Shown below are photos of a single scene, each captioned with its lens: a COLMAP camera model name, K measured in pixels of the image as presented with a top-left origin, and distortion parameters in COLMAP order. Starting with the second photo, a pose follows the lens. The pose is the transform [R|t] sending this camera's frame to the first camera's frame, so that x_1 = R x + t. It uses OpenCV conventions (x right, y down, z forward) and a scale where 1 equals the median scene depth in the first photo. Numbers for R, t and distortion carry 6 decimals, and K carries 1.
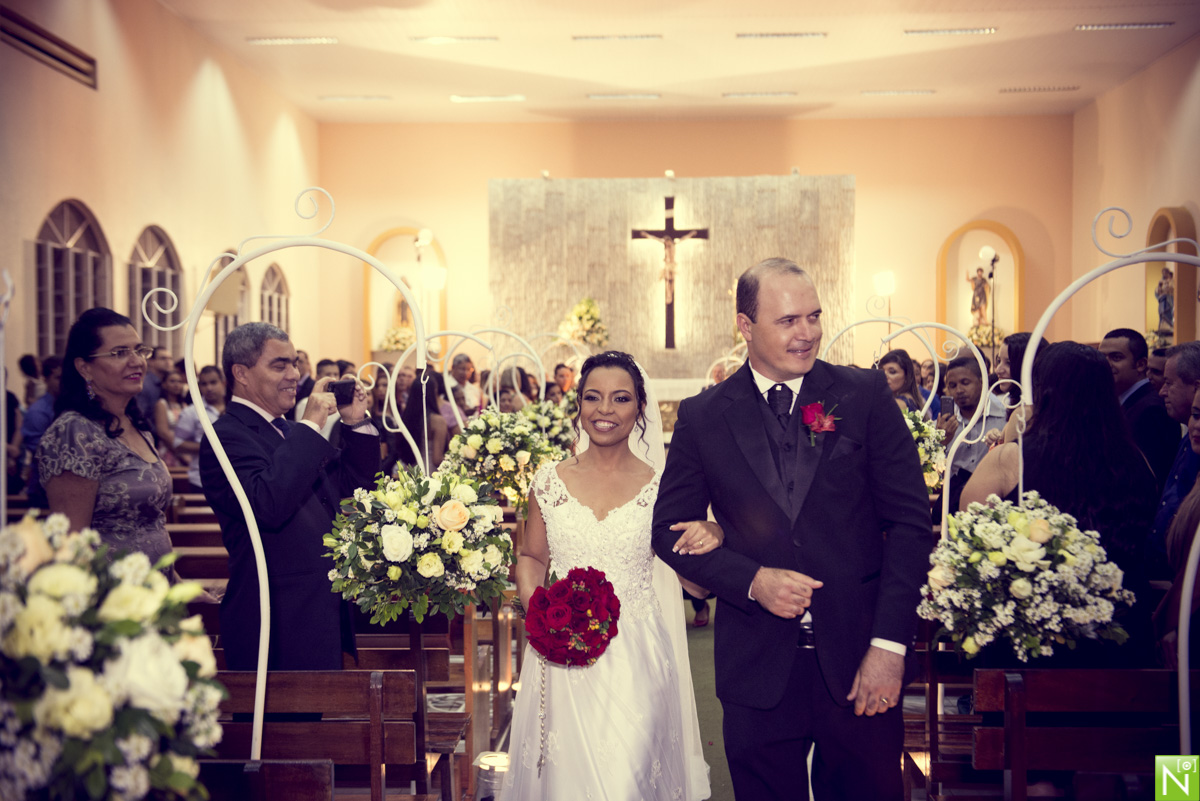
lens RADIAL K [[1454.2, 0, 597.7], [0, 1454.2, 399.6], [0, 0, 1]] dist [0.020400, 0.000000]
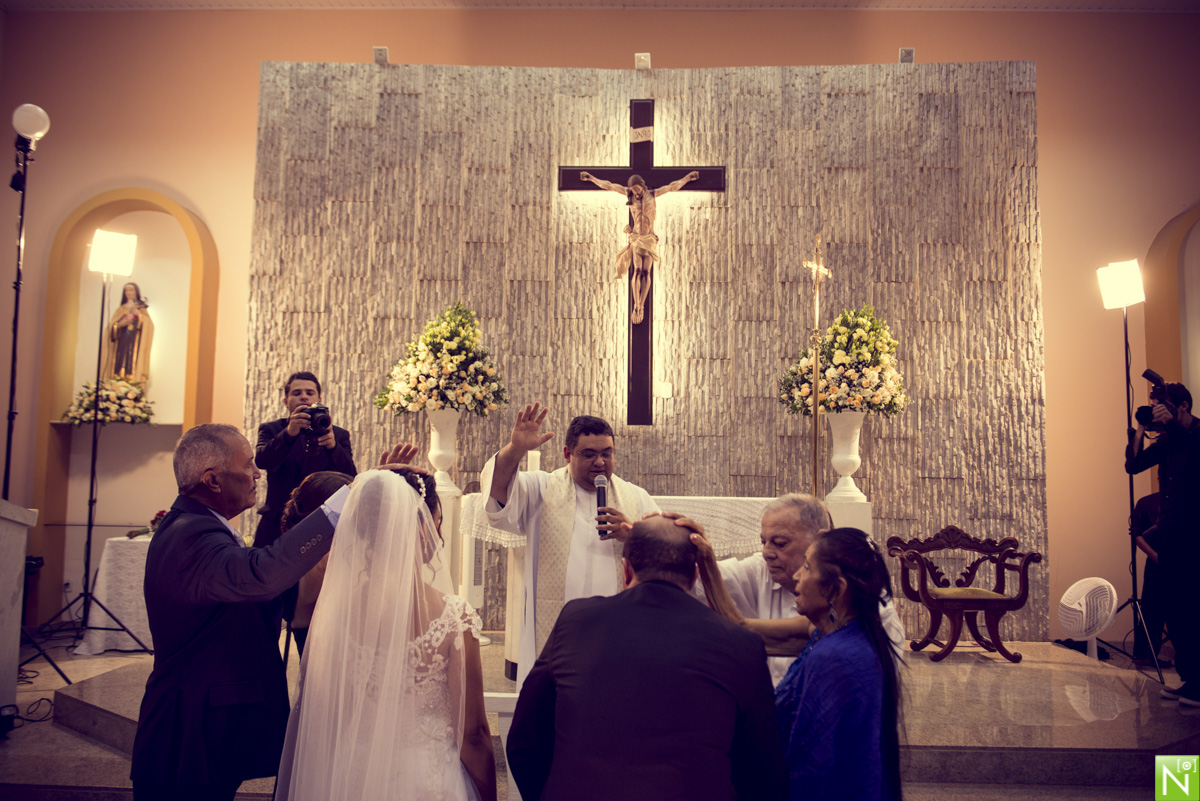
lens RADIAL K [[993.9, 0, 602.2], [0, 993.9, 395.0], [0, 0, 1]] dist [0.004279, 0.000559]
pose [[0.999752, 0.016552, 0.014892, 0.033275], [-0.014980, 0.994862, -0.100122, -0.012532], [-0.016473, 0.099874, 0.994864, 0.687963]]
